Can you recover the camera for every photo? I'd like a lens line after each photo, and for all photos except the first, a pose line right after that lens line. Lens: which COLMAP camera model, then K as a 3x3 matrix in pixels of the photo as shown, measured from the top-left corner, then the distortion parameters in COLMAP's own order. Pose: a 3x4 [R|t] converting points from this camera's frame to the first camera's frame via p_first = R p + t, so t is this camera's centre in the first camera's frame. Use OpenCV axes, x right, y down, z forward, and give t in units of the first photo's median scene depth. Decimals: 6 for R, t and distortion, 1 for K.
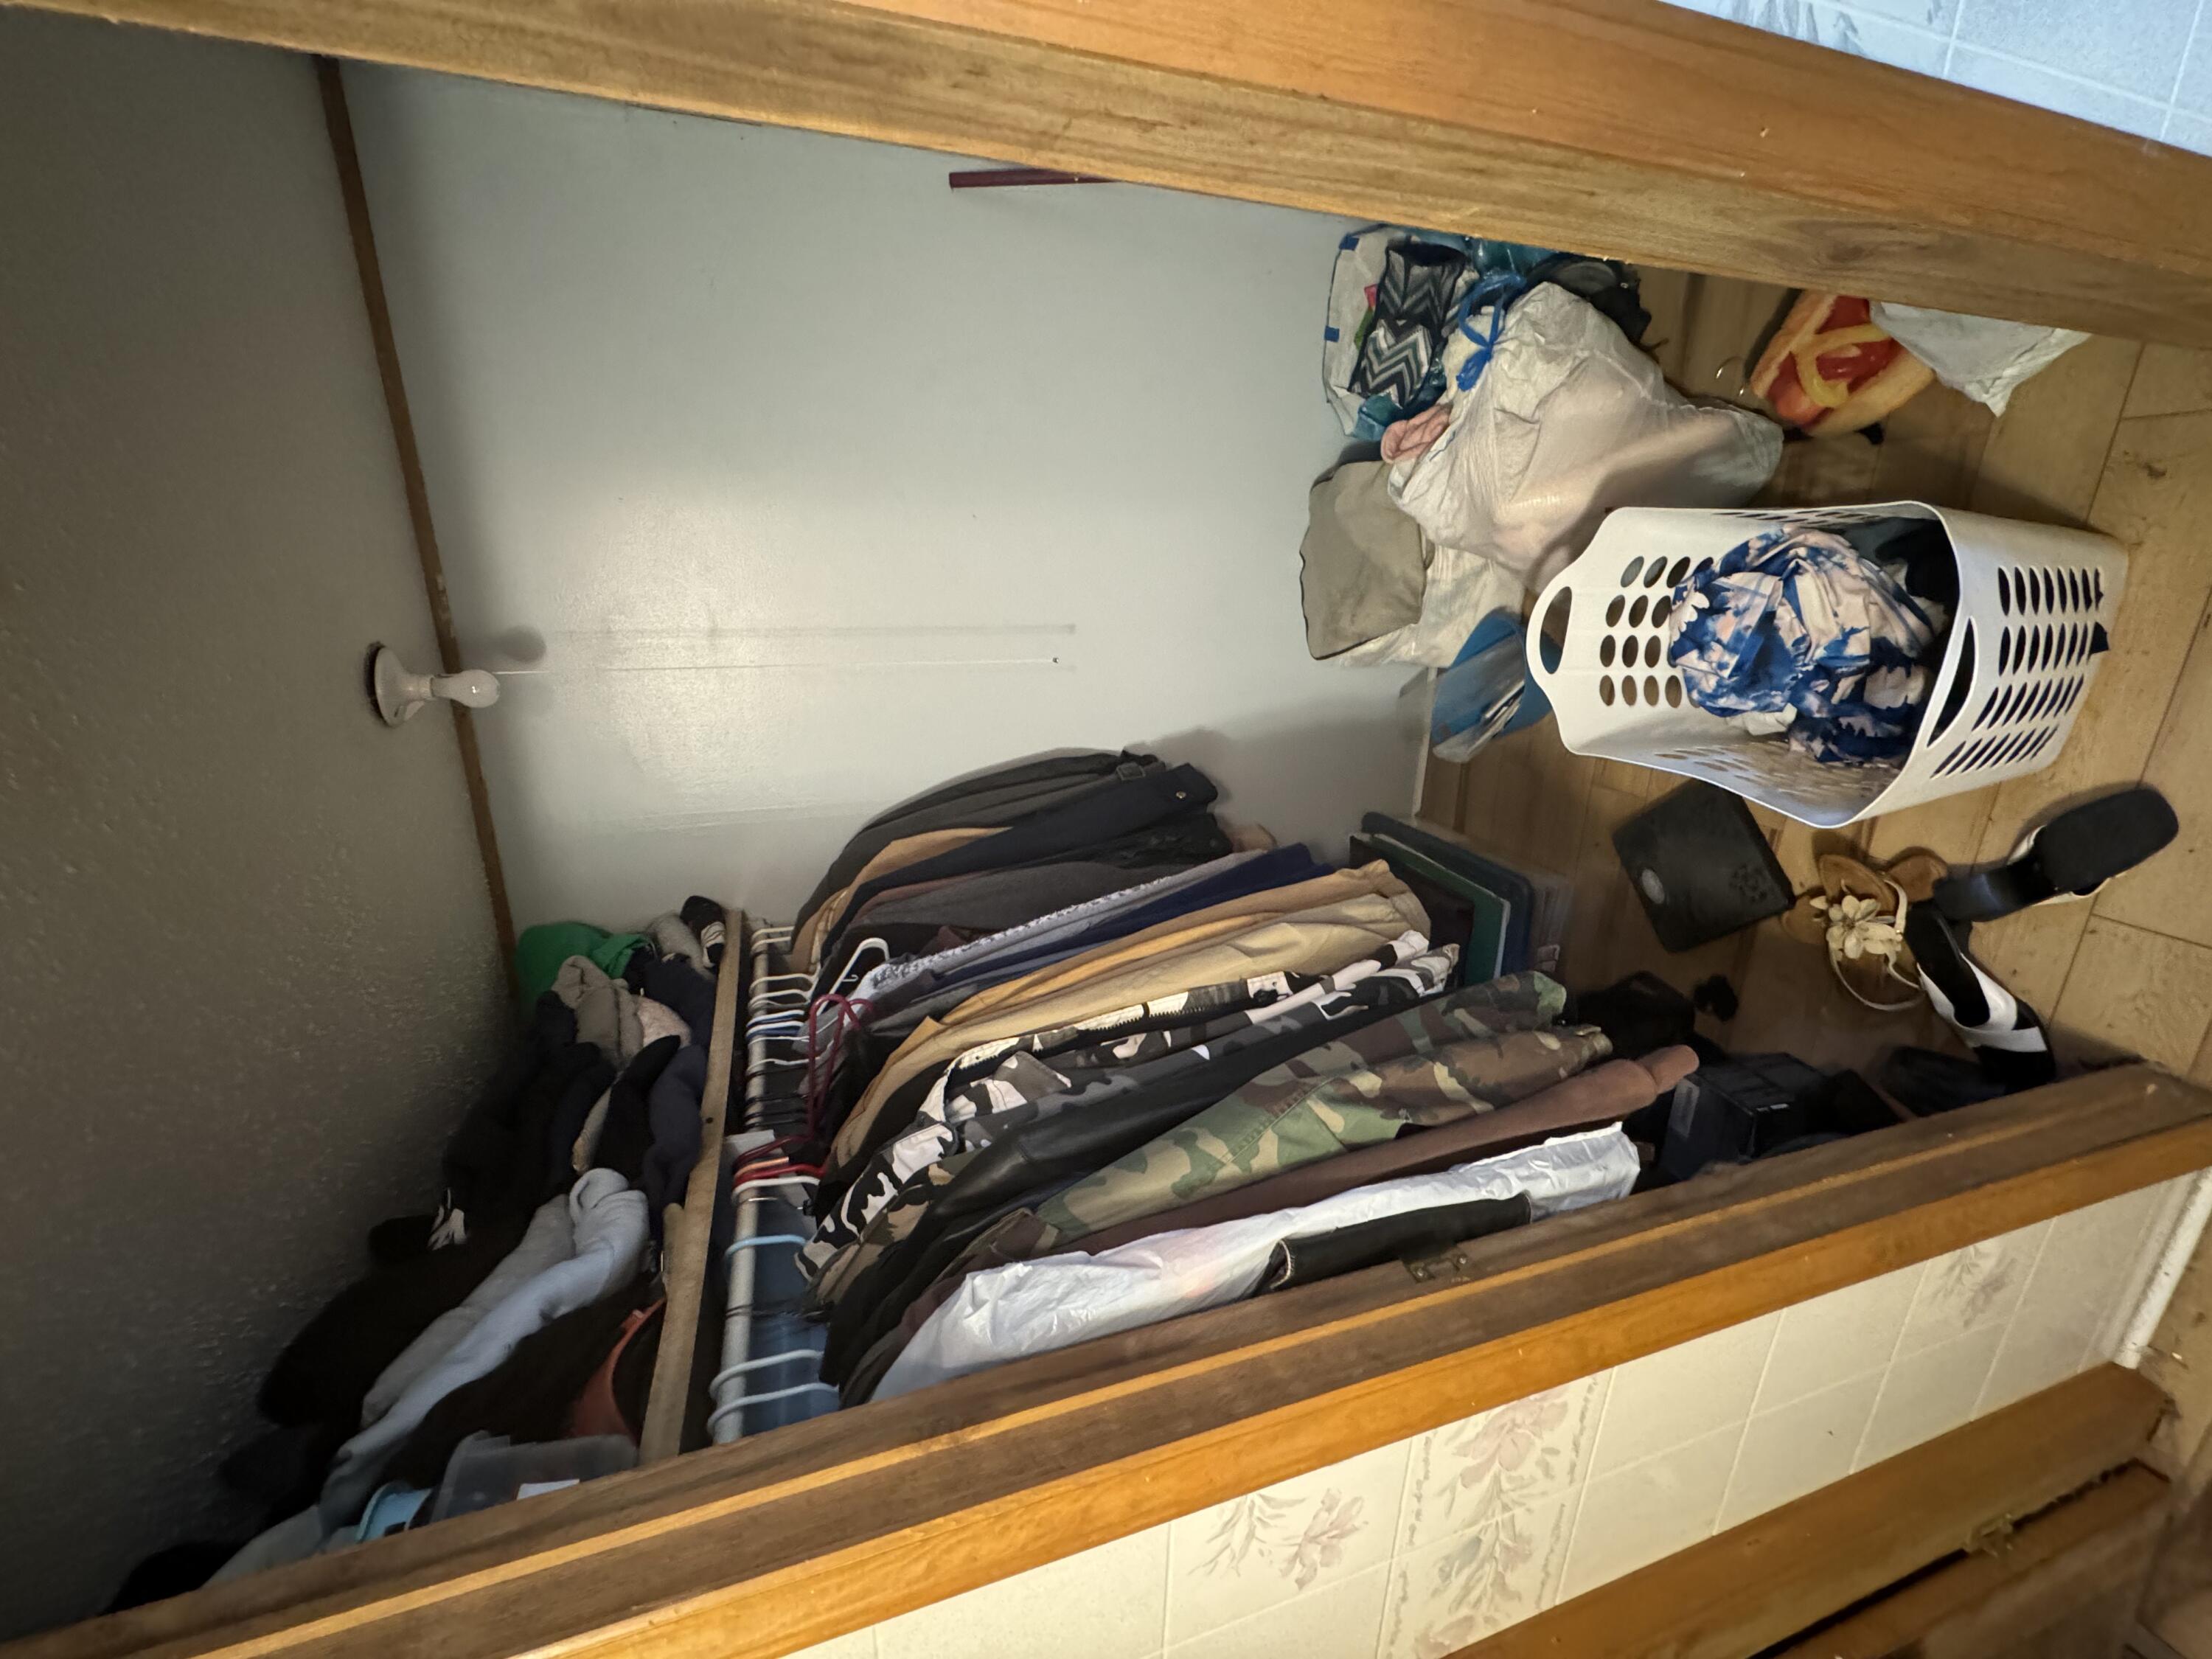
lens RADIAL K [[869.5, 0, 1099.8], [0, 869.5, 830.2], [0, 0, 1]] dist [-0.003018, 0.000296]
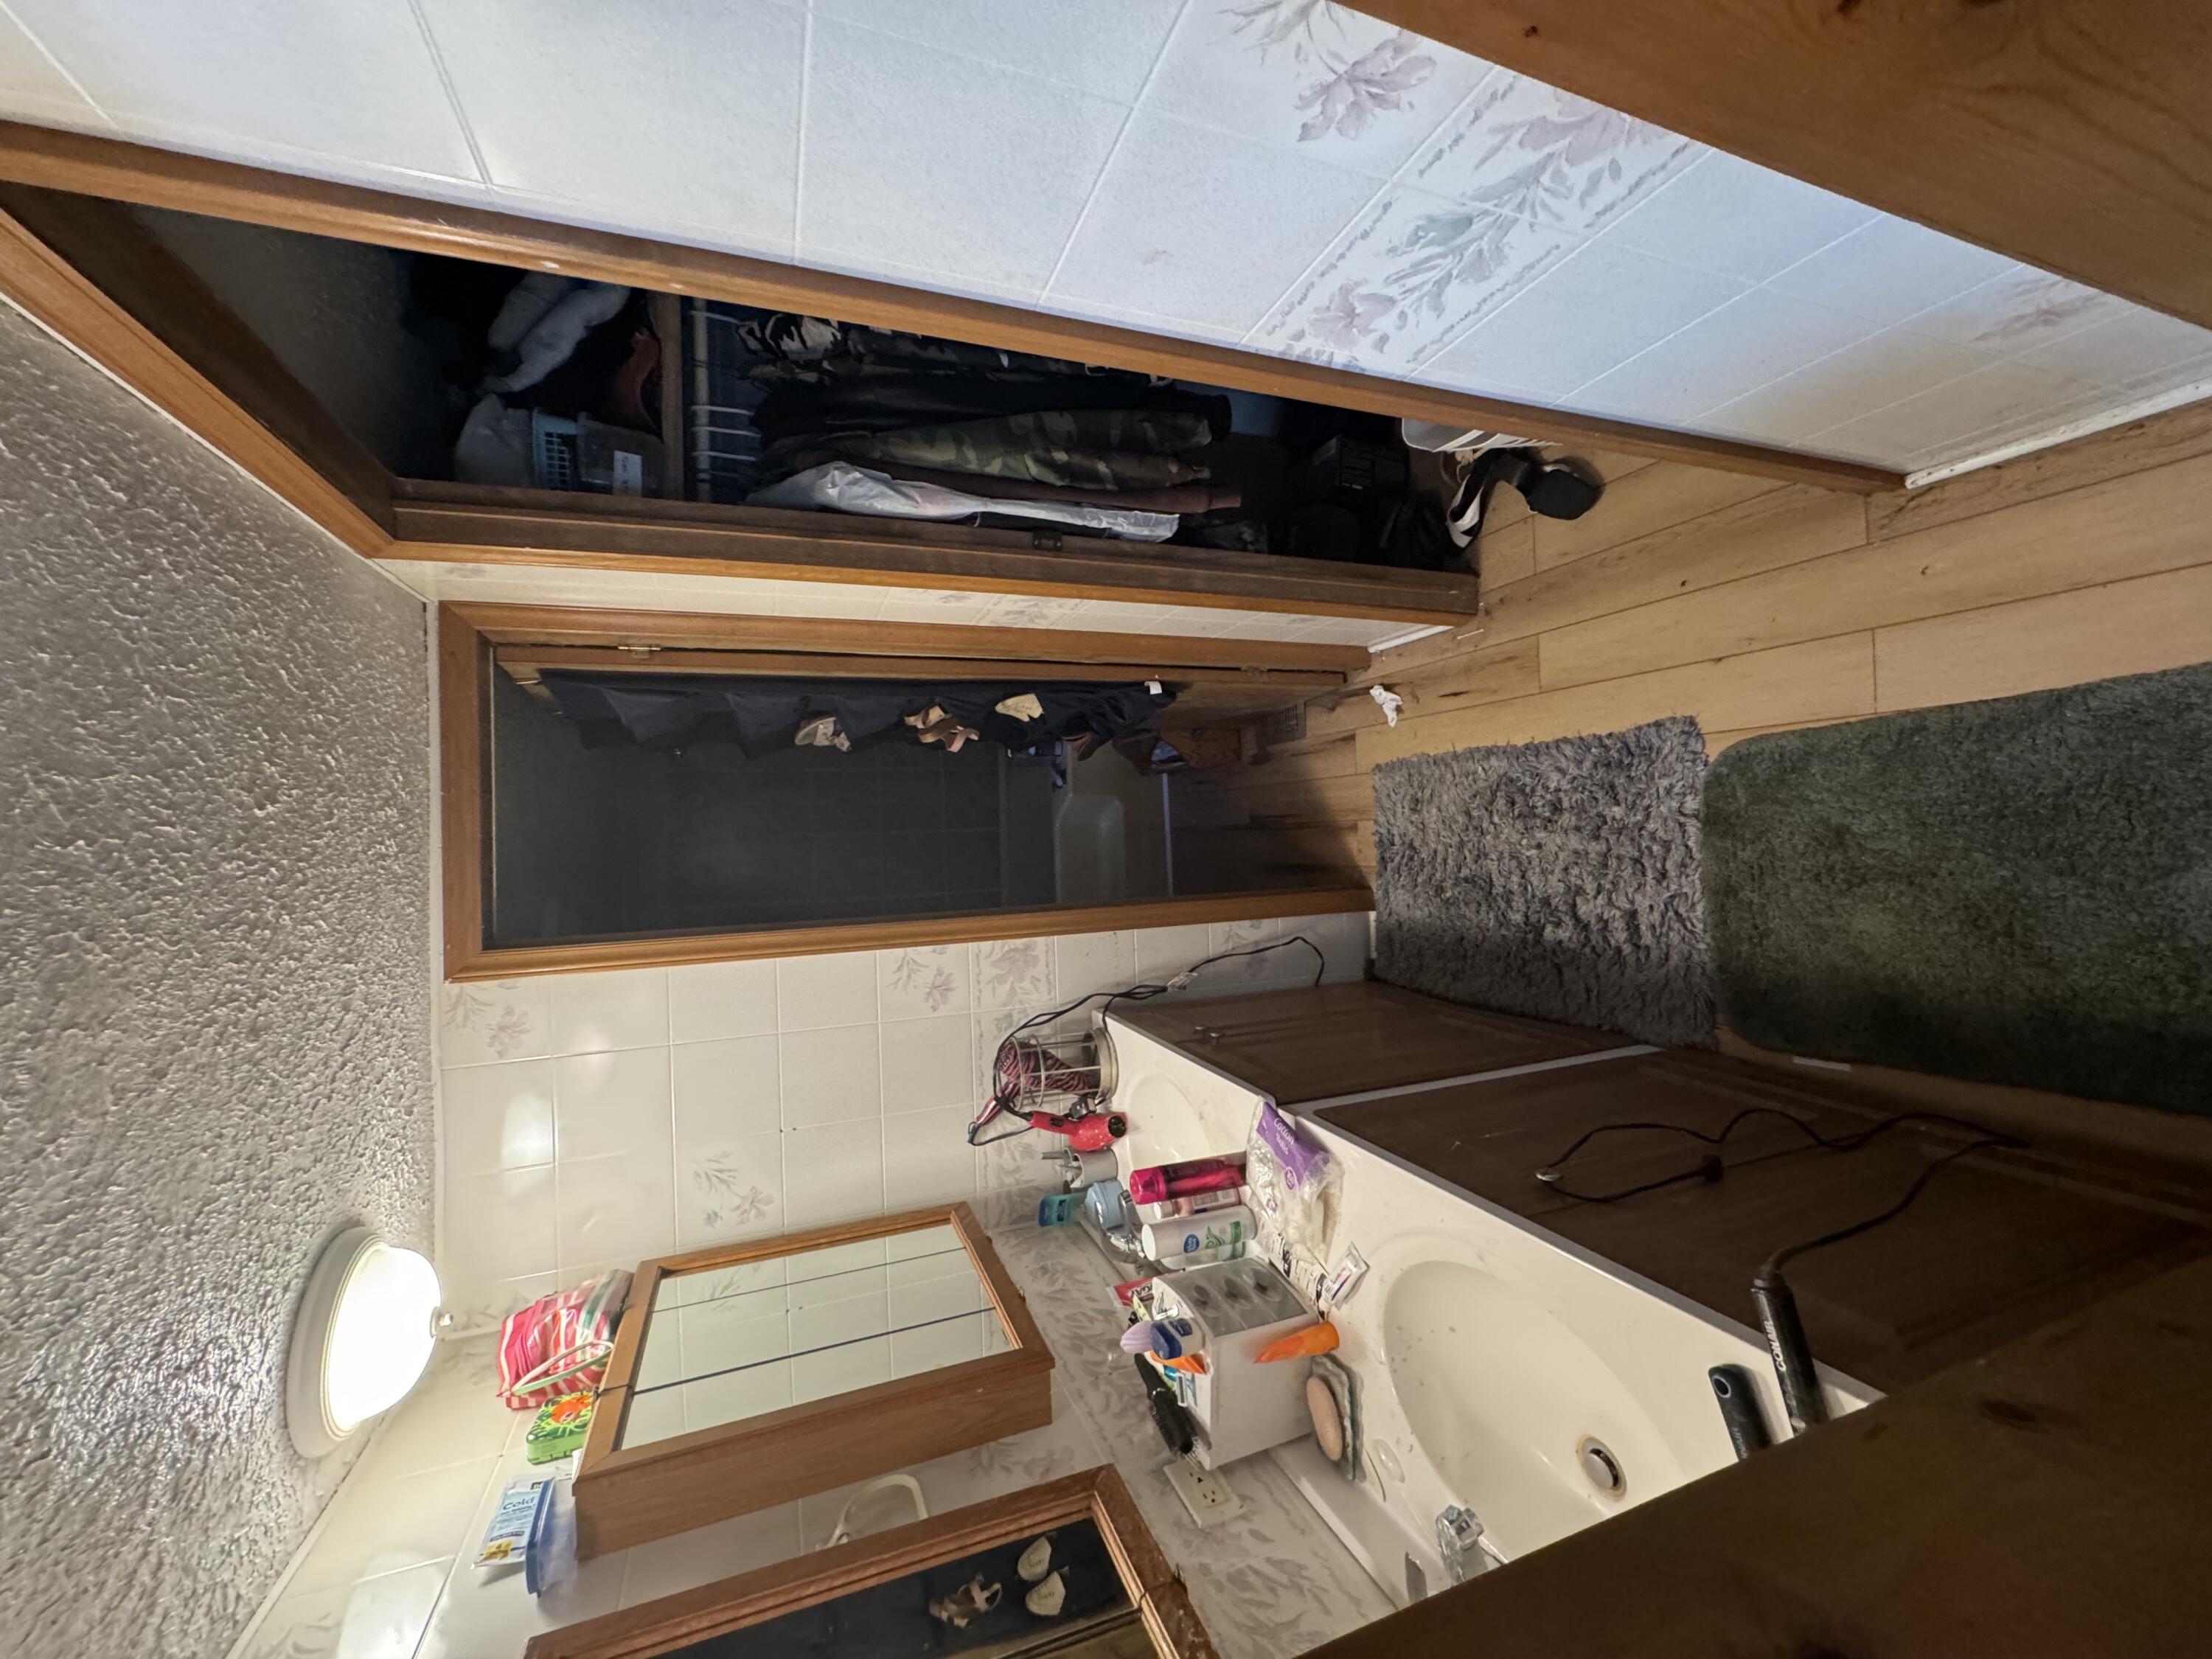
lens RADIAL K [[869.5, 0, 1102.7], [0, 869.5, 821.5], [0, 0, 1]] dist [-0.003018, 0.000296]
pose [[0.901661, 0.283471, 0.326576, -0.002543], [-0.409202, 0.315035, 0.856333, -1.086558], [0.139863, -0.905758, 0.400052, -0.451647]]
